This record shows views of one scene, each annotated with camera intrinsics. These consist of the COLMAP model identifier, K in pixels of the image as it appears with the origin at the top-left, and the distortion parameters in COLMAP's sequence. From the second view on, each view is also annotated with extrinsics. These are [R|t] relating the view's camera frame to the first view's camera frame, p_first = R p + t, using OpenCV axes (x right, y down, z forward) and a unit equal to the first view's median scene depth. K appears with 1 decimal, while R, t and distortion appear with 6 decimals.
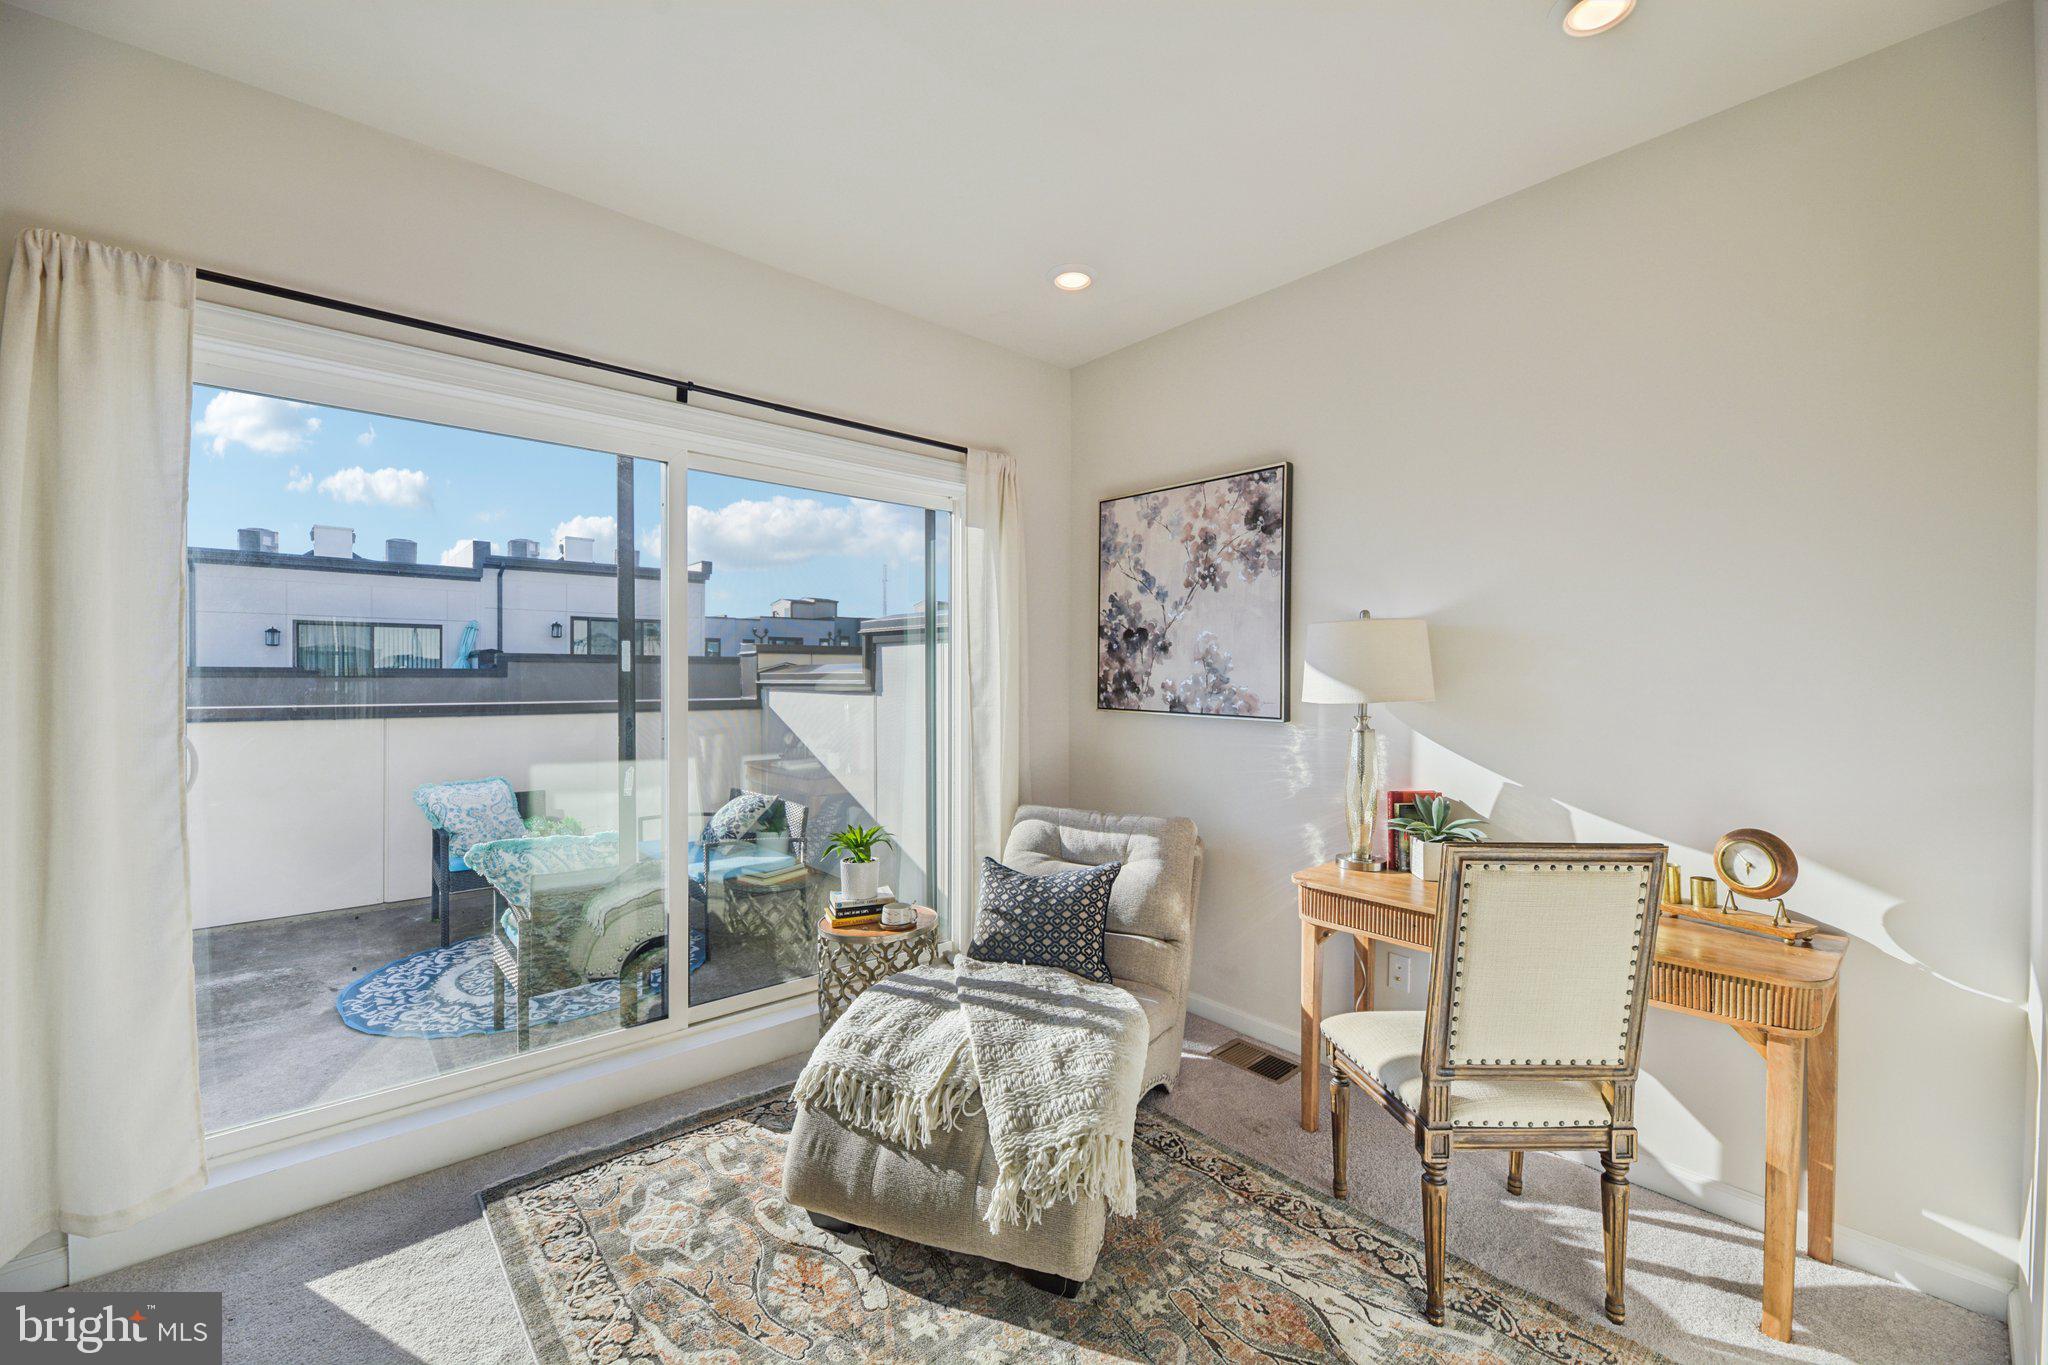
lens RADIAL K [[820.7, 0, 1034.4], [0, 820.7, 679.3], [0, 0, 1]] dist [-0.004191, -0.003589]
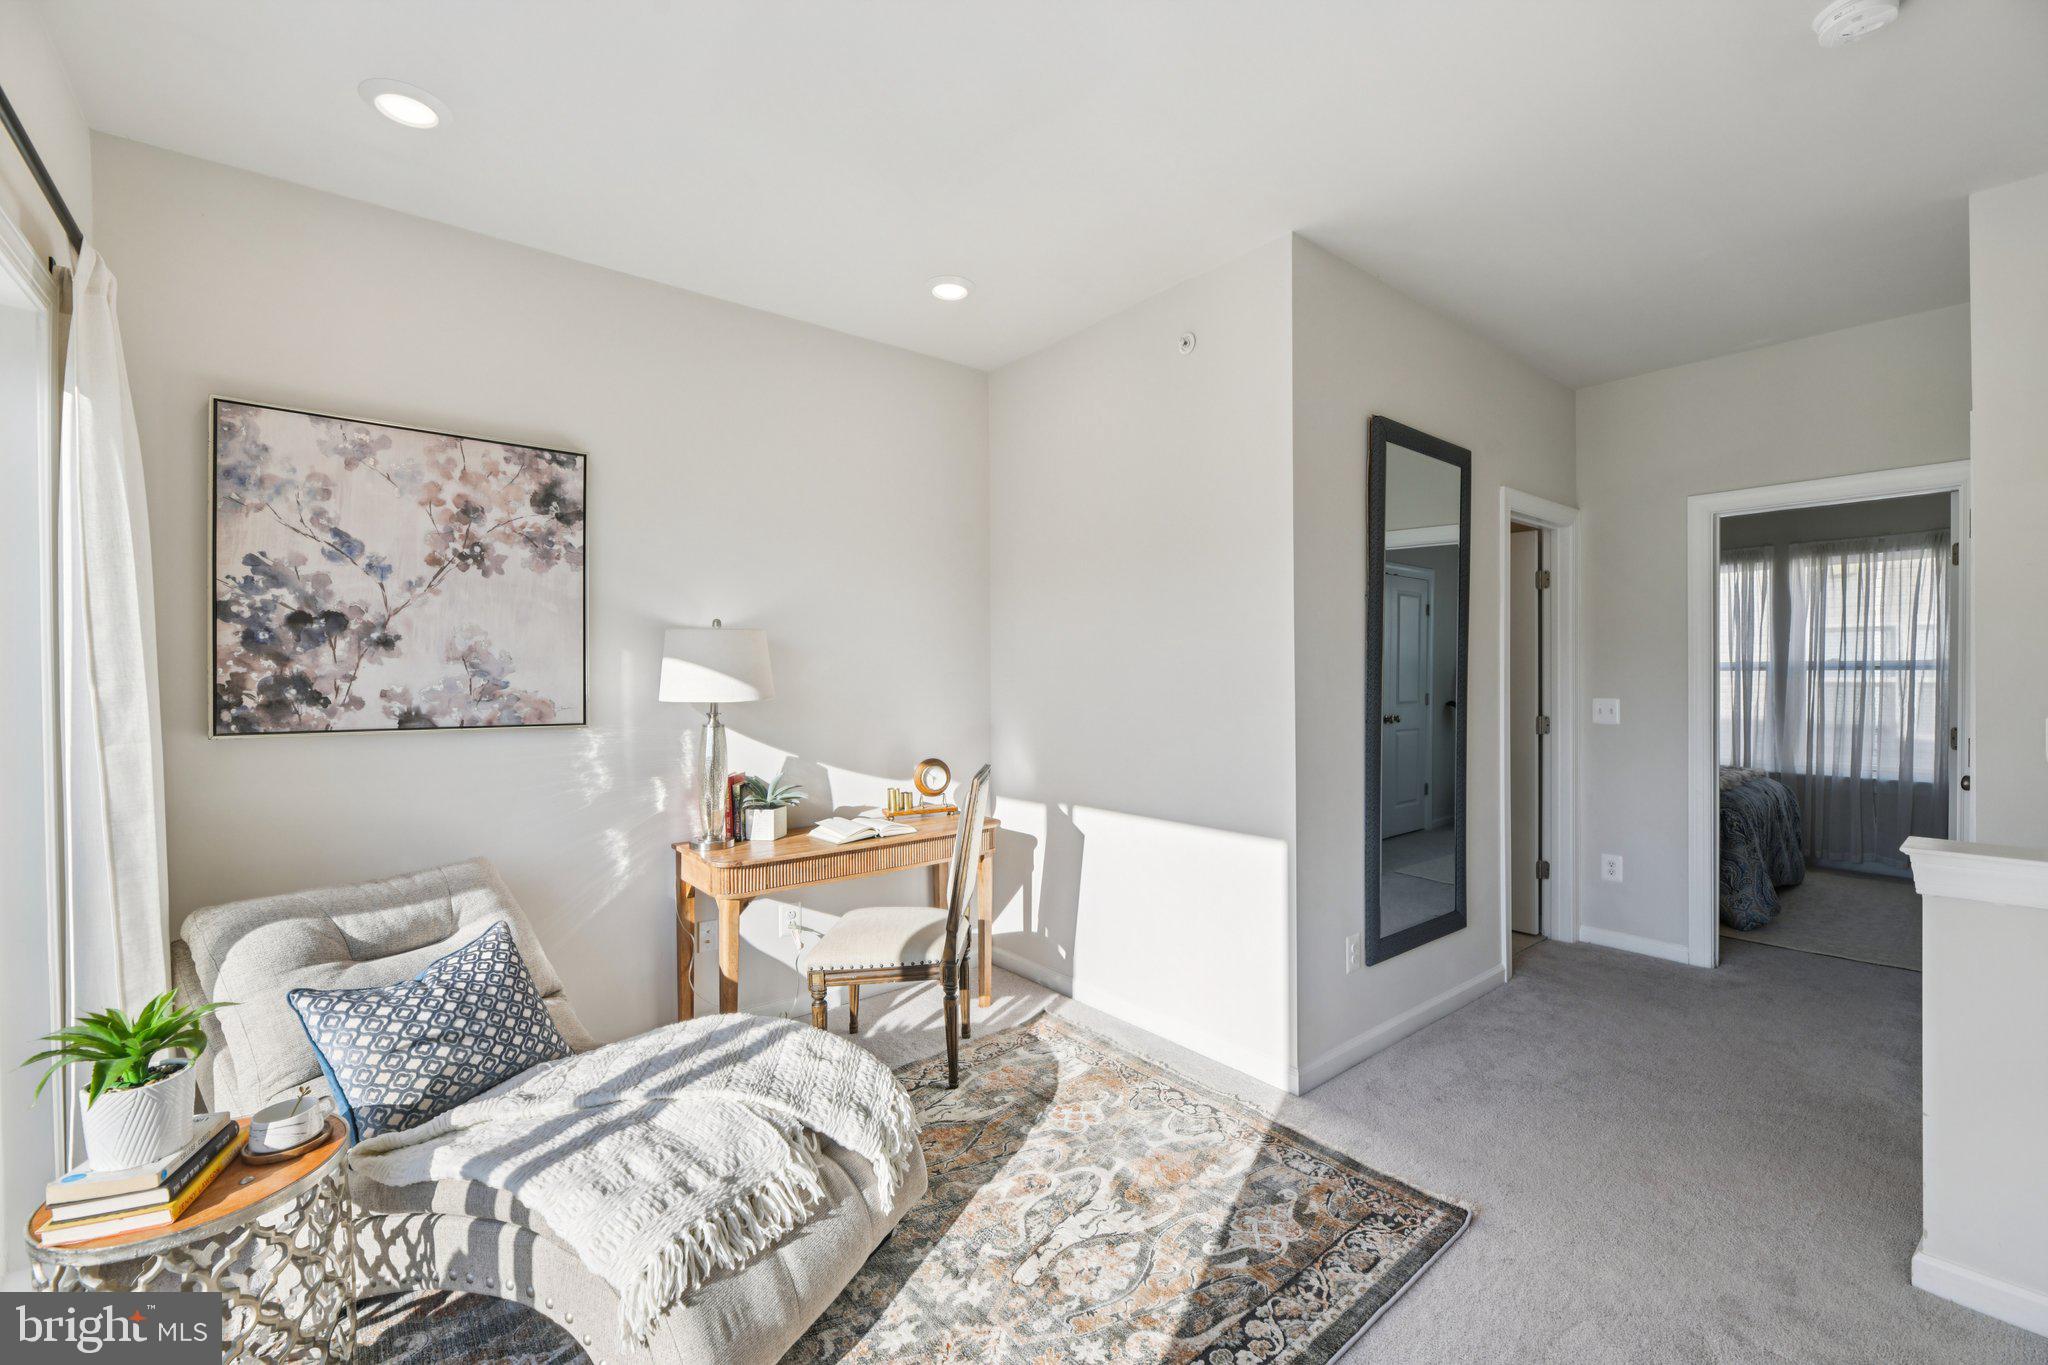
lens RADIAL K [[862.5, 0, 1029.7], [0, 862.5, 677.6], [0, 0, 1]] dist [0.001574, 0.000045]
pose [[0.038116, -0.009675, 0.999226, -0.621075], [0.010039, 0.999906, 0.009298, -0.008469], [-0.999223, 0.009677, 0.038209, 0.421188]]
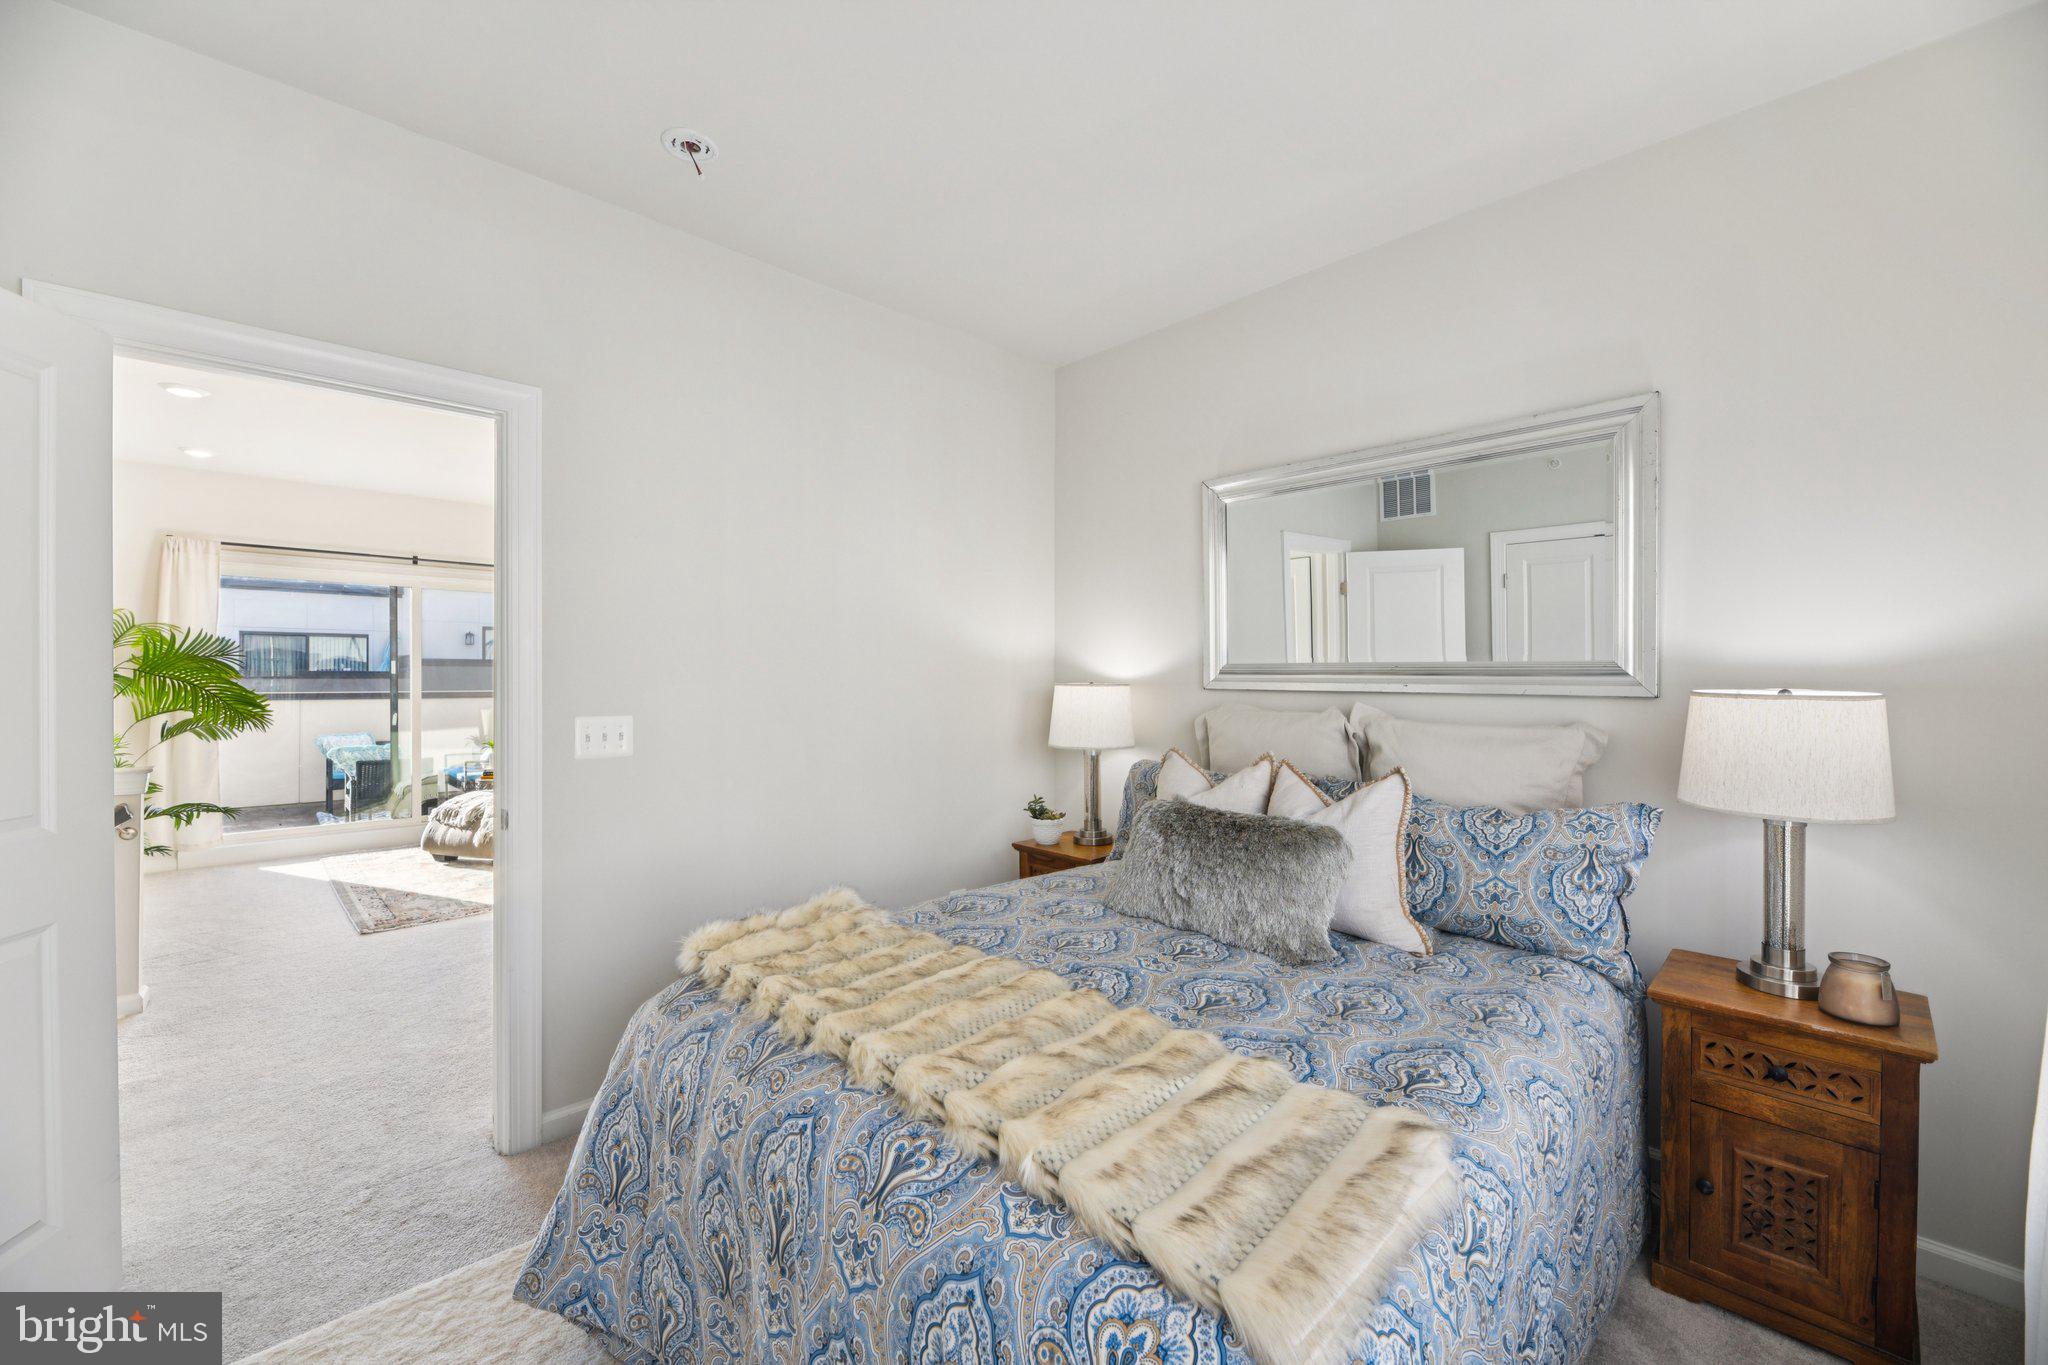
lens RADIAL K [[820.7, 0, 1034.4], [0, 820.7, 679.3], [0, 0, 1]] dist [-0.004191, -0.003589]
pose [[0.999227, -0.001069, 0.039285, 1.128988], [0.001131, 0.999998, -0.001562, 0.009571], [-0.039283, 0.001606, 0.999227, -1.294057]]
